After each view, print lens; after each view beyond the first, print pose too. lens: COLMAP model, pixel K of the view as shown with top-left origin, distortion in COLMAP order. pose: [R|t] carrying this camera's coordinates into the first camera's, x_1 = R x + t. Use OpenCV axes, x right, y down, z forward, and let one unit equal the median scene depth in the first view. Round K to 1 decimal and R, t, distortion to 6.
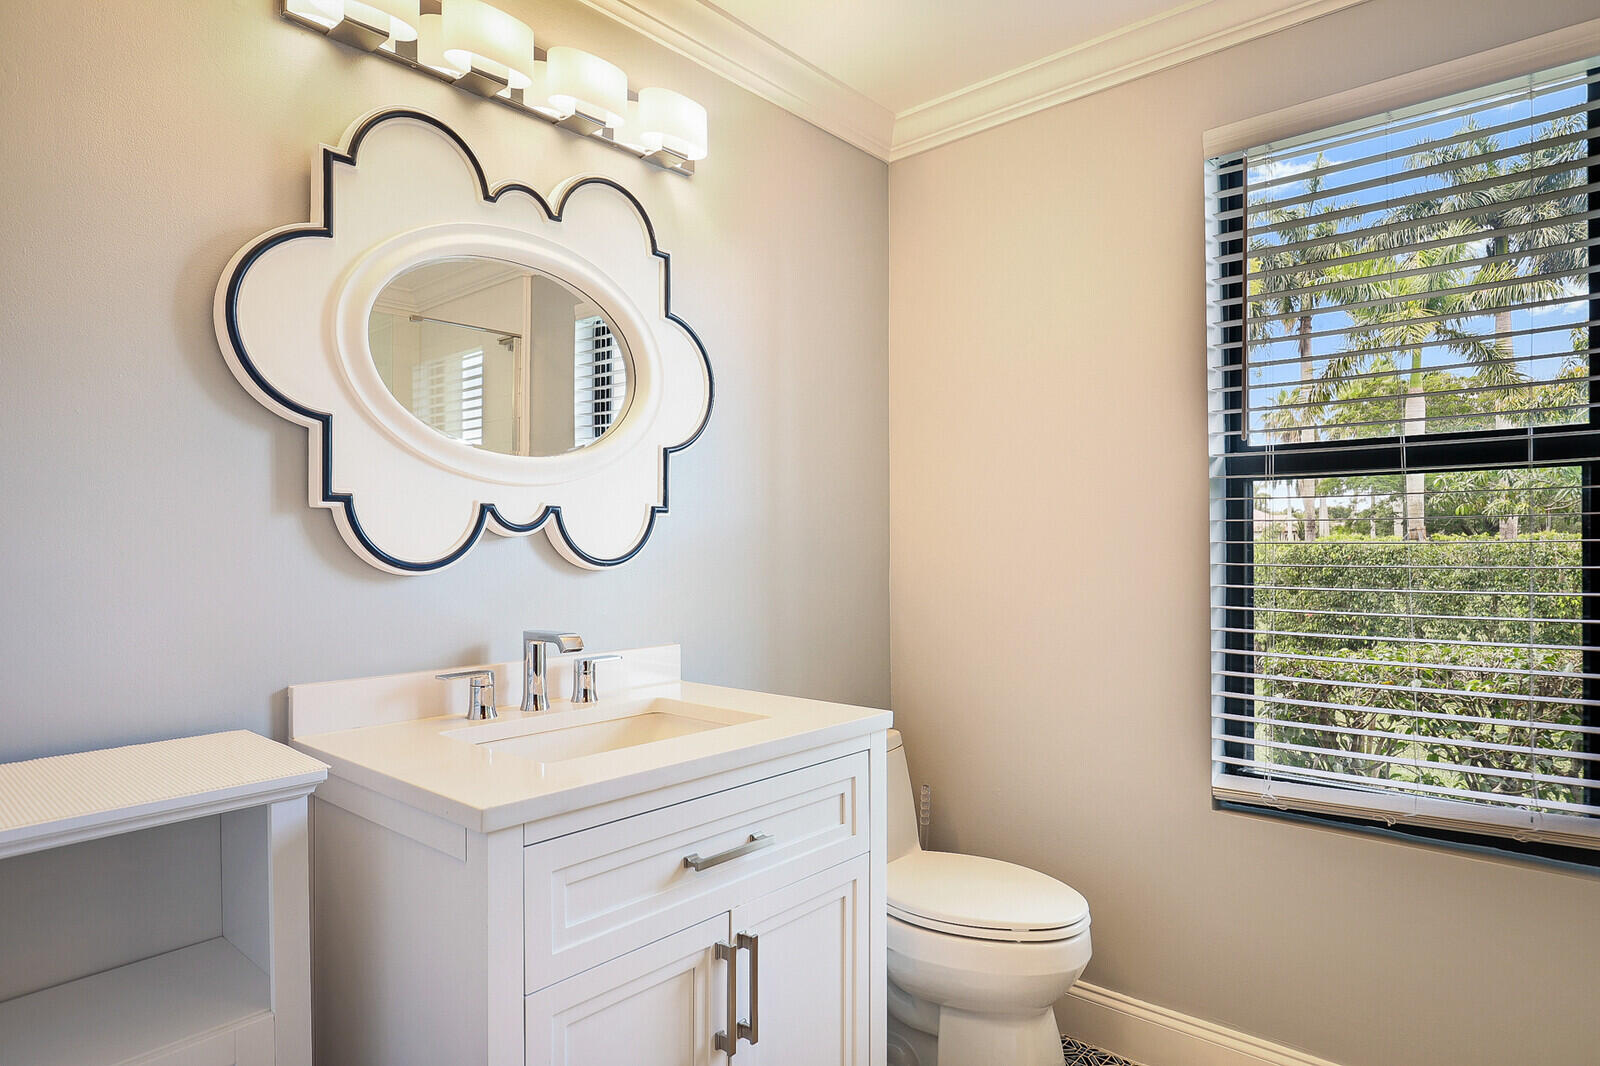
lens RADIAL K [[904.4, 0, 799.6], [0, 904.4, 535.4], [0, 0, 1]] dist [0.001781, -0.000085]
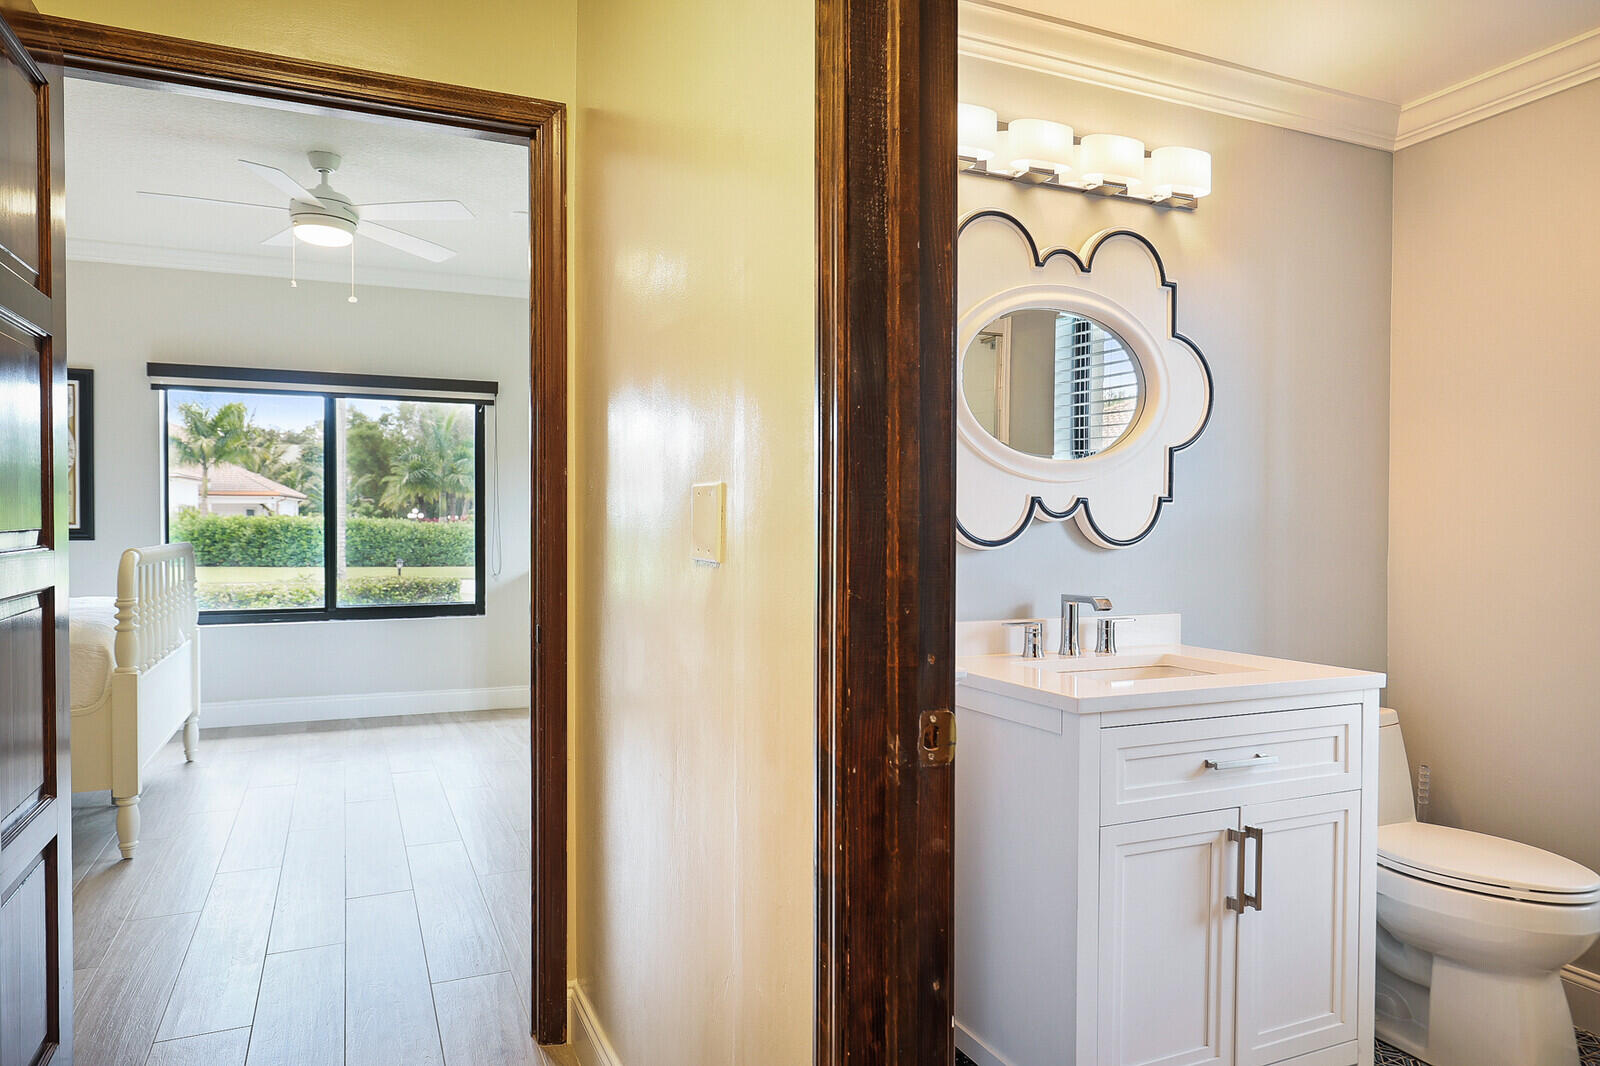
lens RADIAL K [[1012.3, 0, 802.2], [0, 1012.3, 538.9], [0, 0, 1]] dist [0.006595, -0.003149]
pose [[0.909244, 0.012799, -0.416066, -0.035295], [-0.003143, 0.999710, 0.023883, -0.006870], [0.416251, -0.020408, 0.909021, -0.448893]]
